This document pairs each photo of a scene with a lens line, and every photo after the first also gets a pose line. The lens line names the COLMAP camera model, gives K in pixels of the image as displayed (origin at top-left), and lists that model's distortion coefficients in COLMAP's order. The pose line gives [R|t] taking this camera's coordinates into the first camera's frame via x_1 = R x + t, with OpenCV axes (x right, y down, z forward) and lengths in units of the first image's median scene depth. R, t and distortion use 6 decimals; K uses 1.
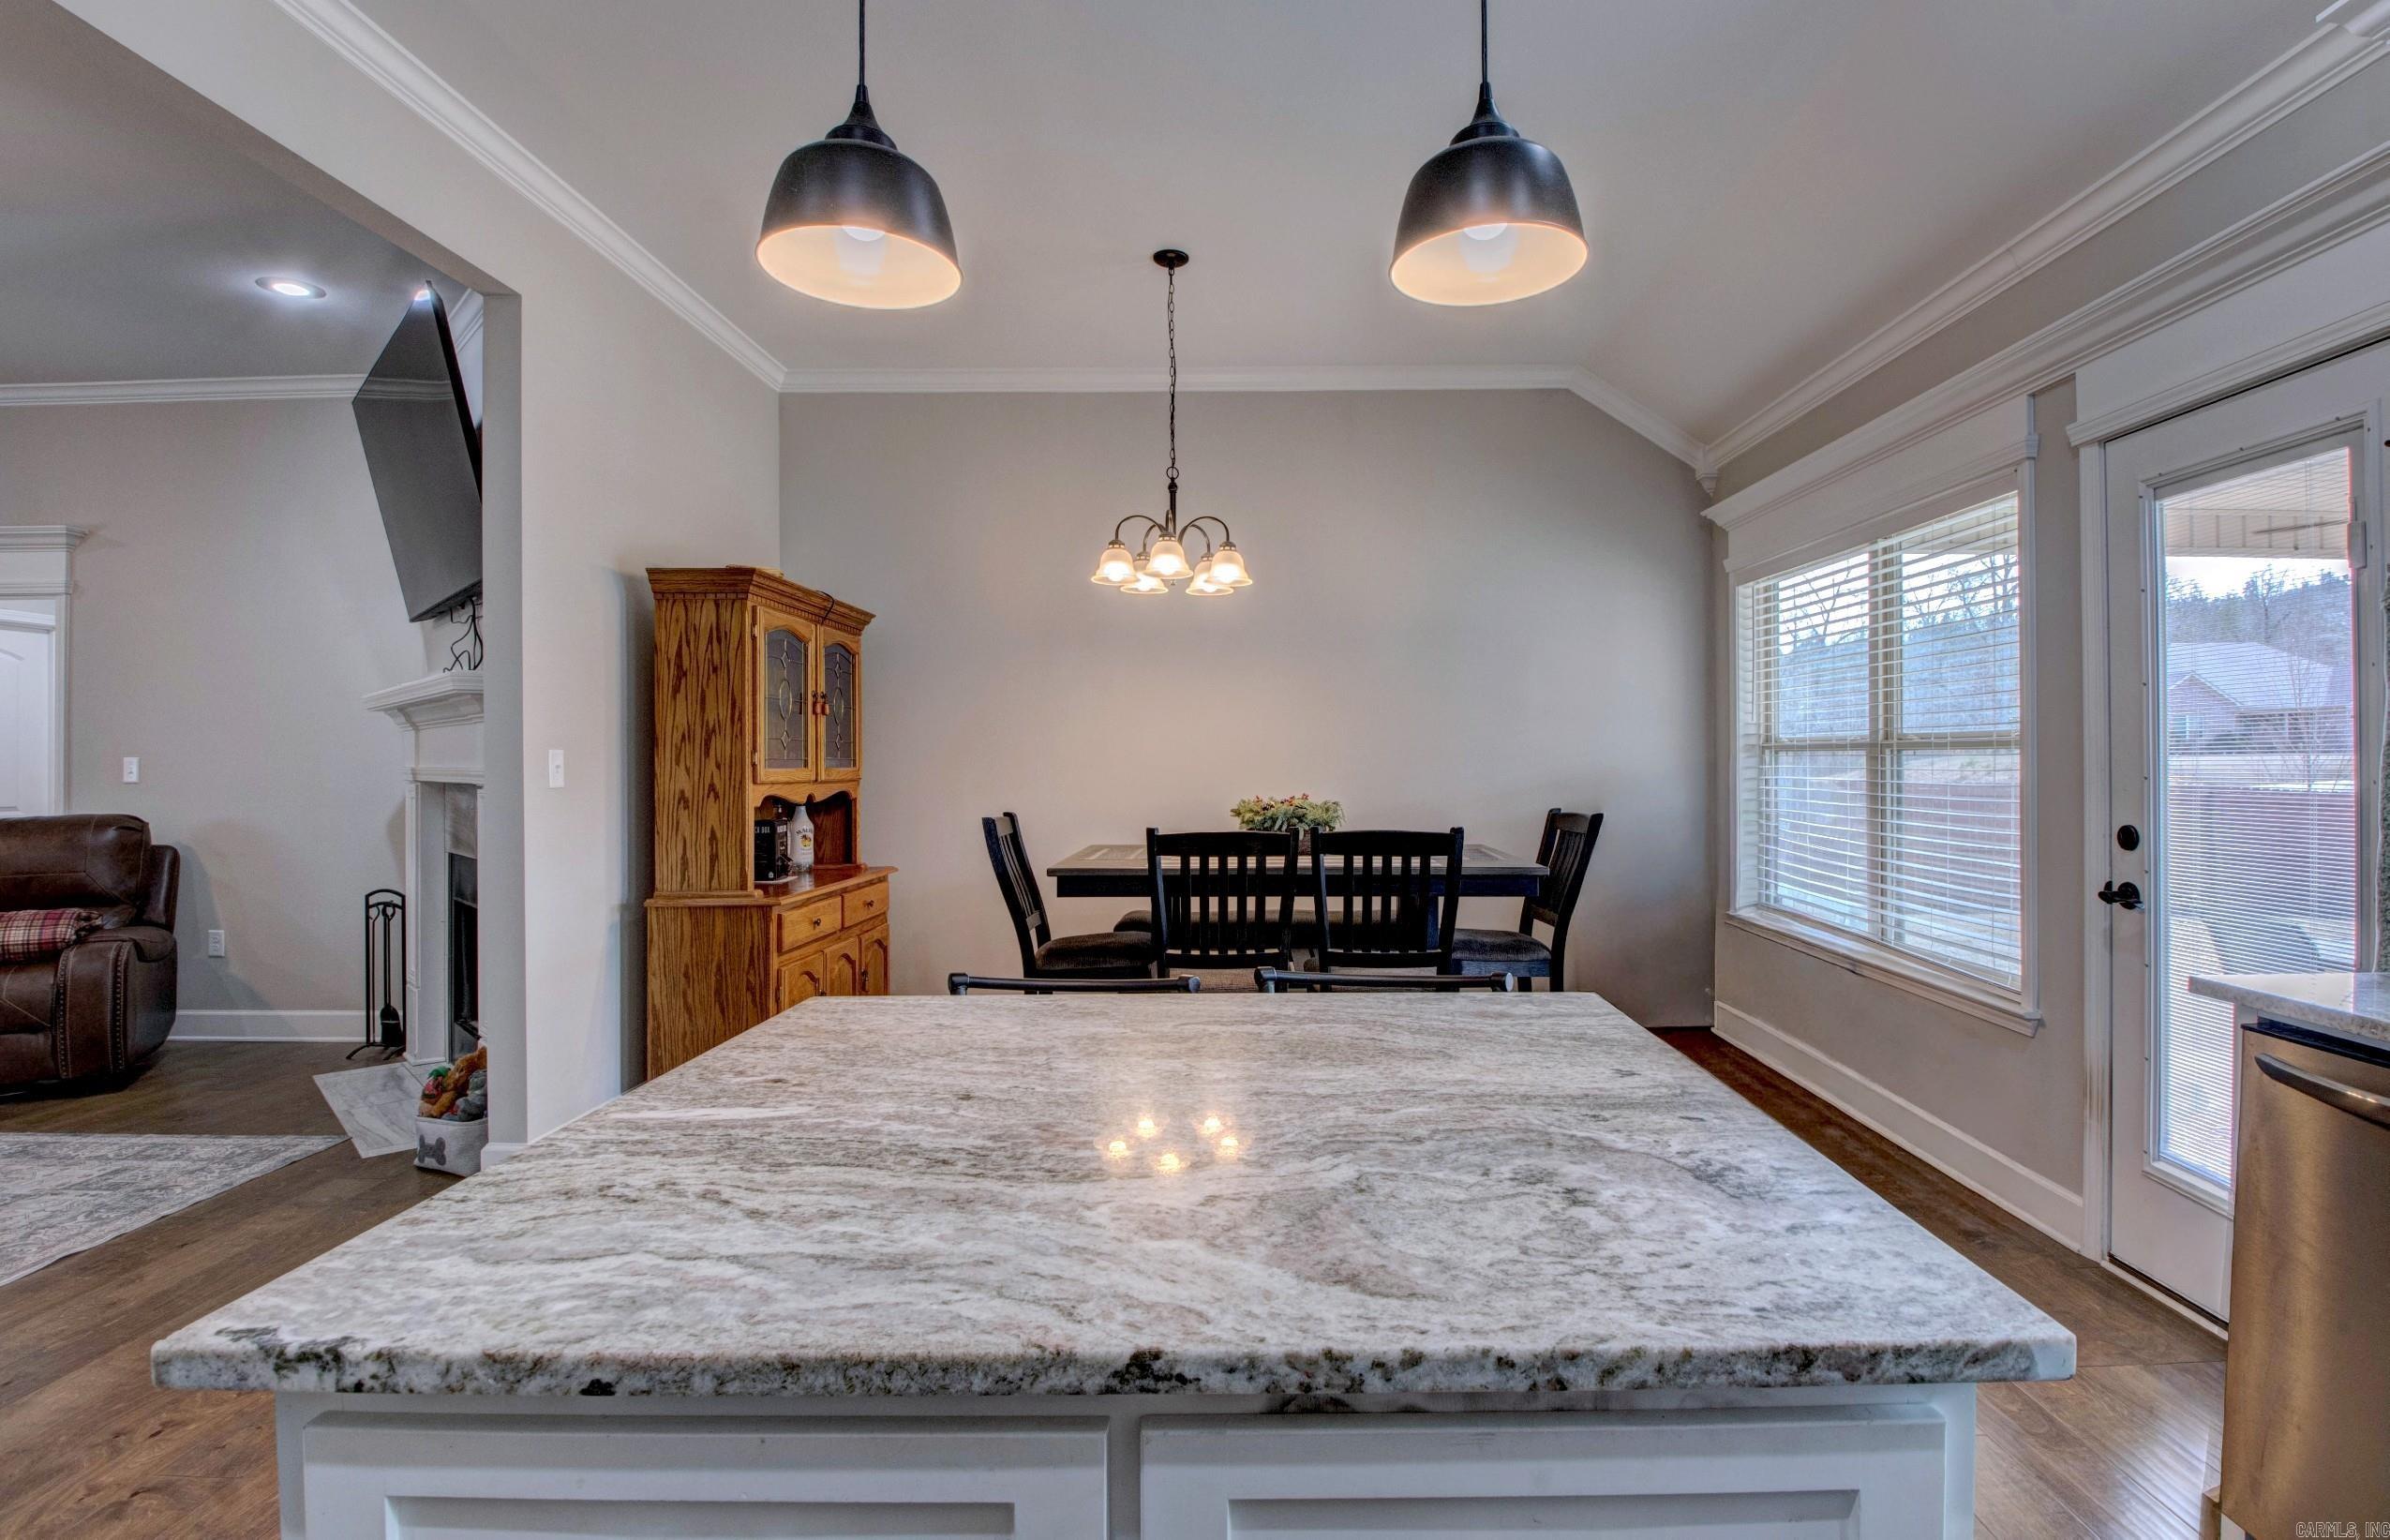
lens RADIAL K [[1162.6, 0, 1255.7], [0, 1162.6, 759.5], [0, 0, 1]] dist [0.001457, -0.016331]
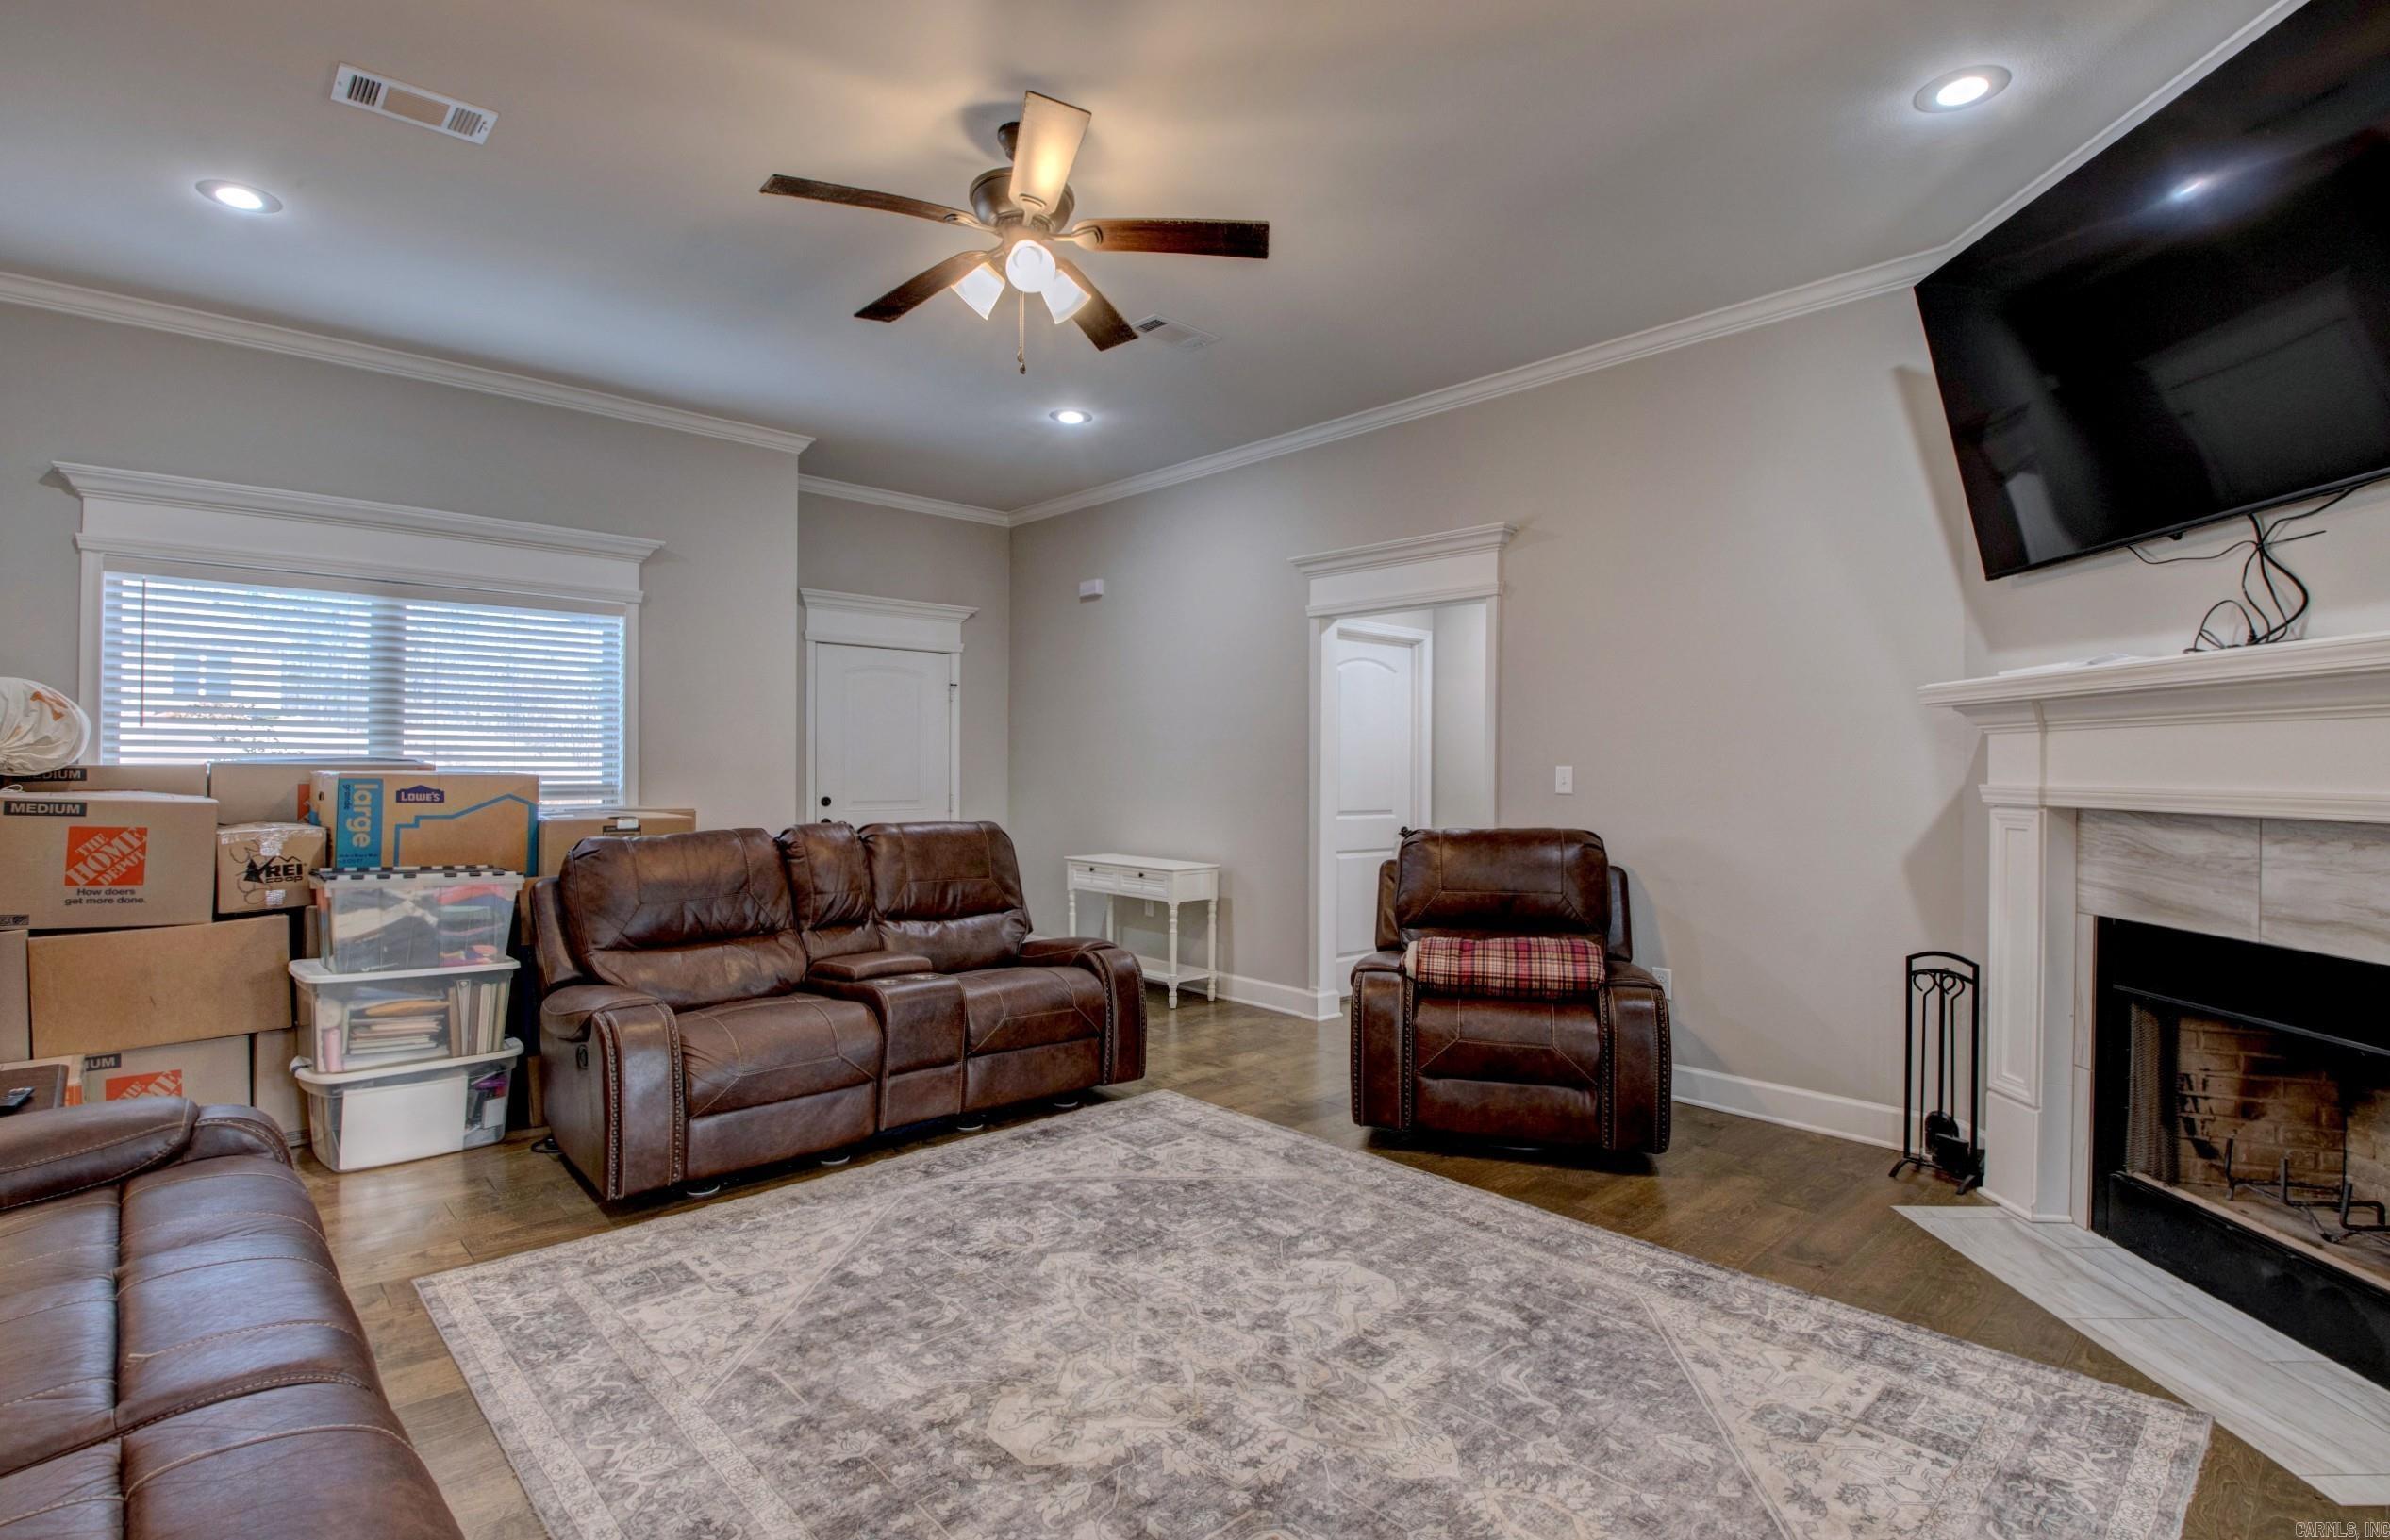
lens RADIAL K [[1114.1, 0, 1188.4], [0, 1114.1, 766.8], [0, 0, 1]] dist [0.001636, -0.022889]
pose [[0.684740, 0.010797, -0.728707, -0.690683], [-0.011847, 0.999923, 0.003682, -0.001407], [0.728691, 0.006112, 0.684815, 0.218892]]
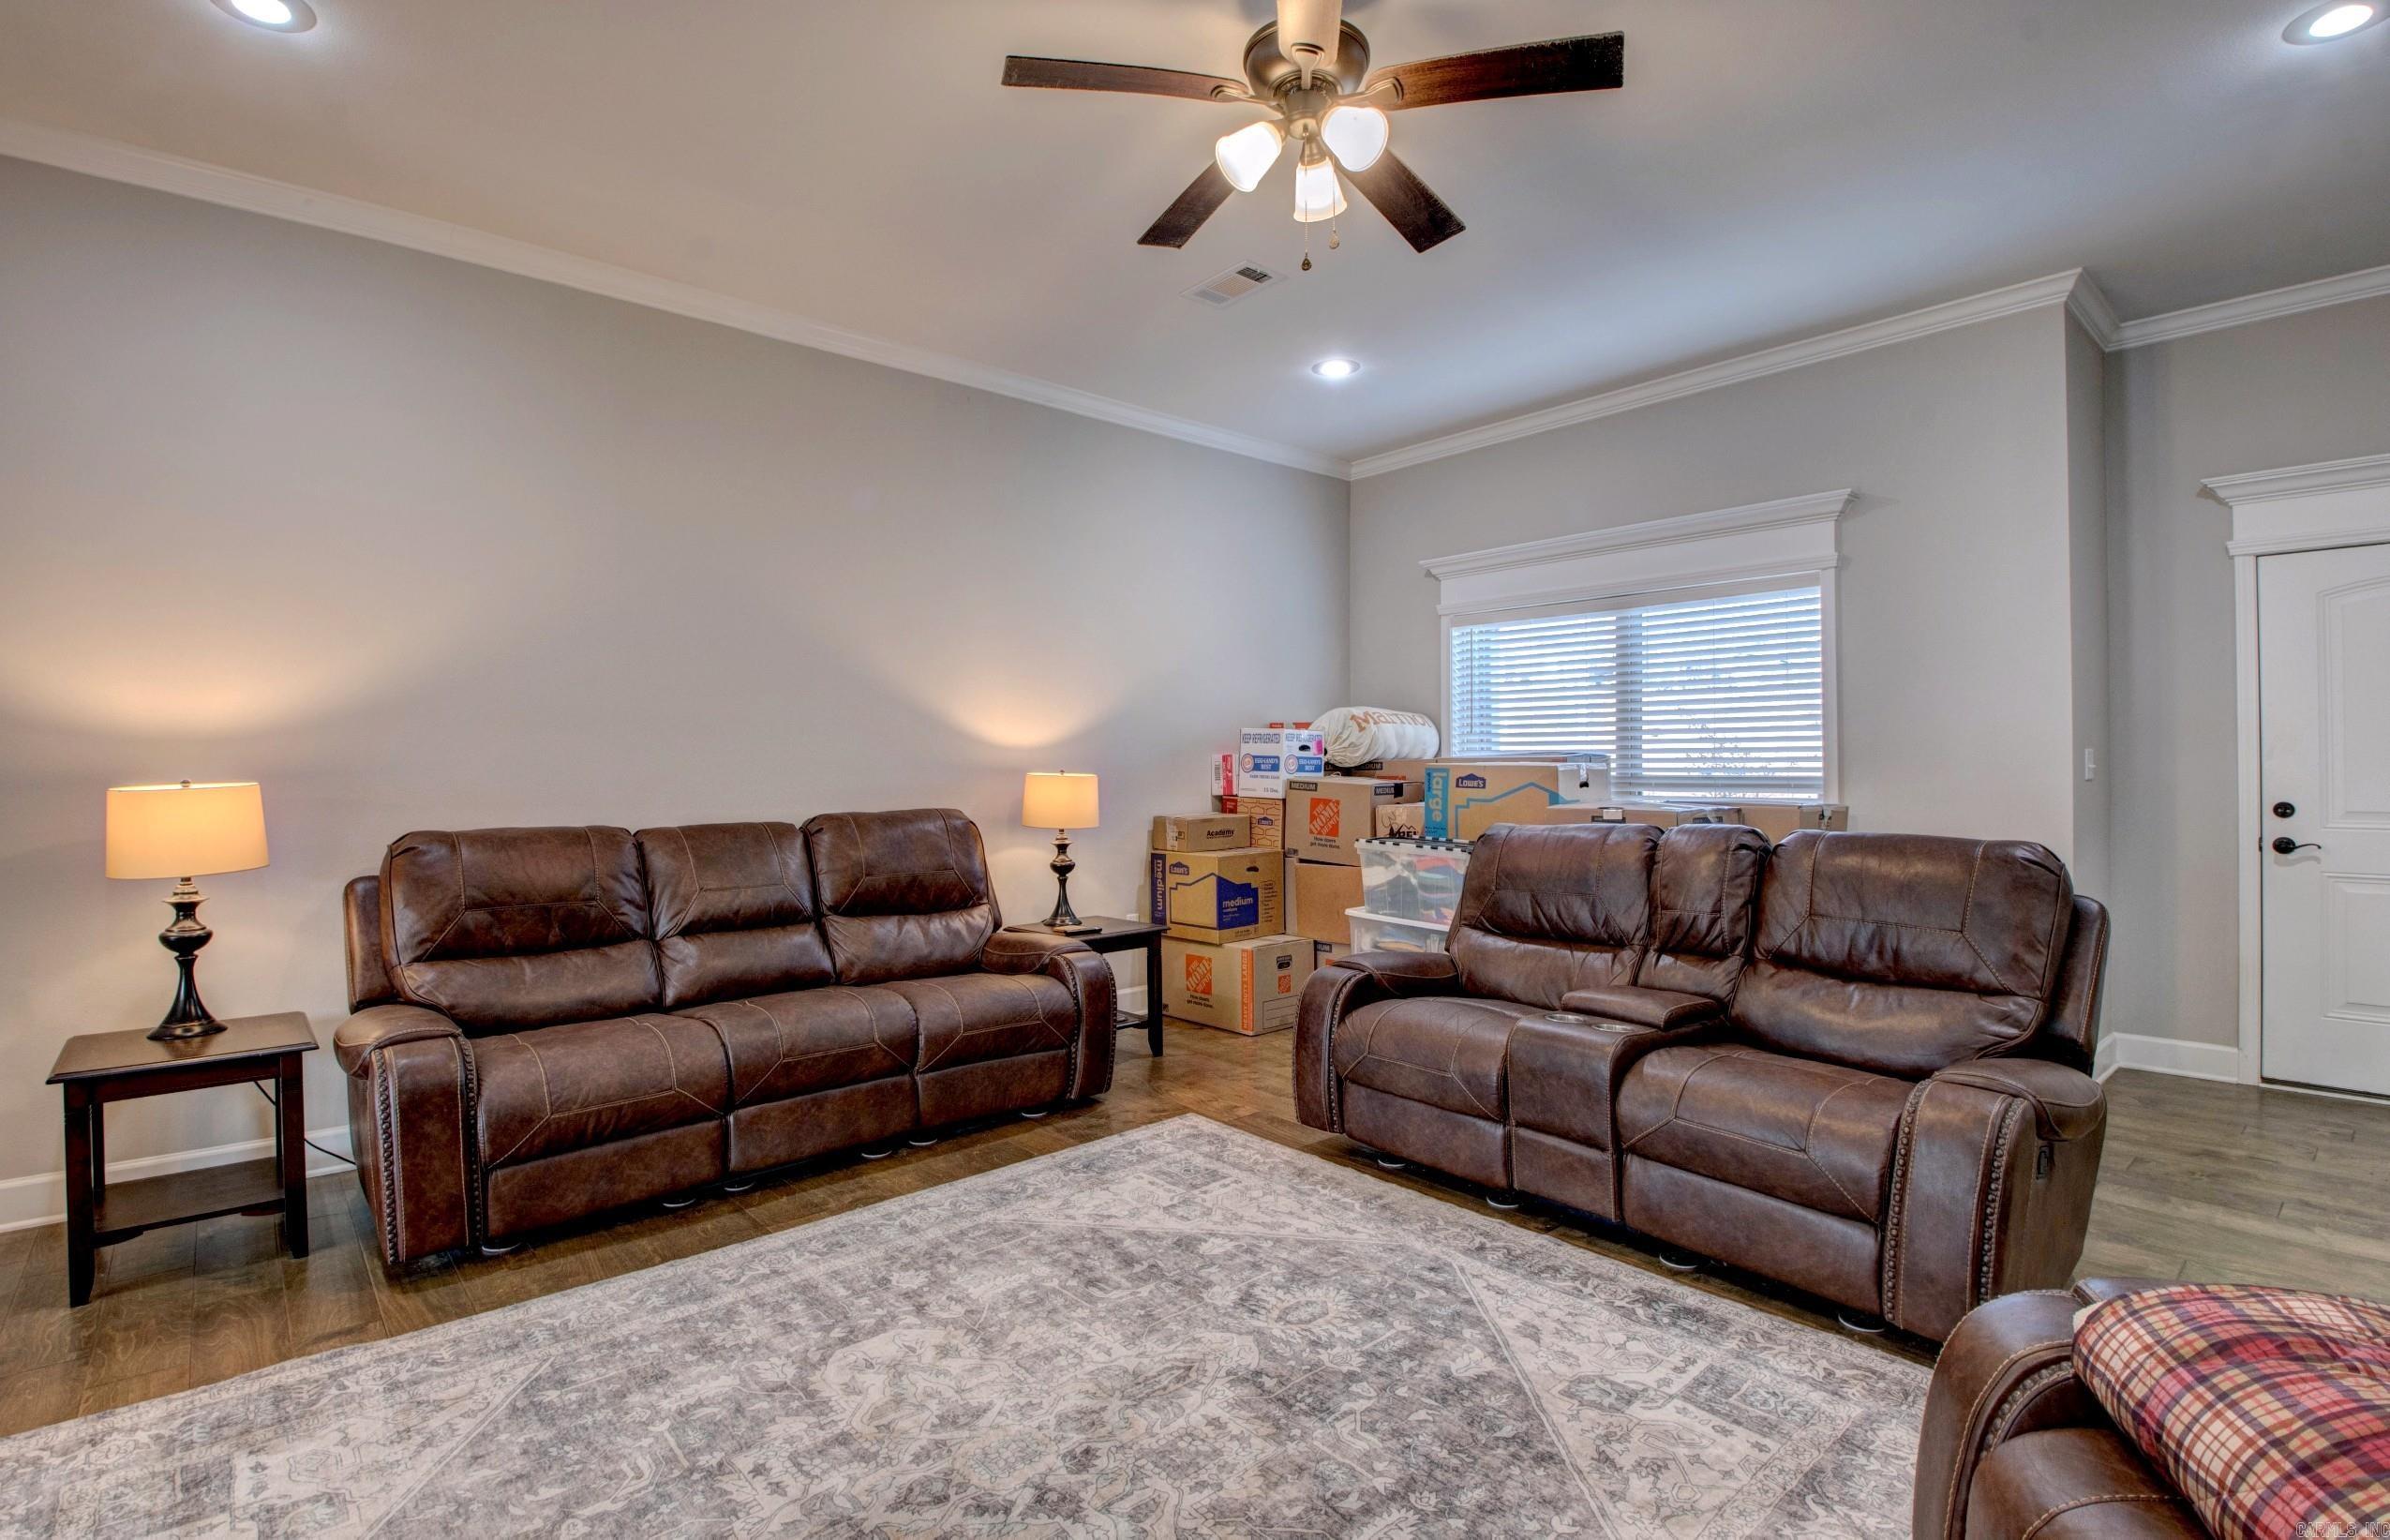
lens RADIAL K [[1099.8, 0, 1189.6], [0, 1099.8, 759.9], [0, 0, 1]] dist [0.031942, -0.046830]
pose [[-0.743398, 0.009112, -0.668787, -0.850469], [0.009665, 0.999949, 0.002881, 0.005316], [0.668779, -0.004322, -0.743448, 1.050260]]
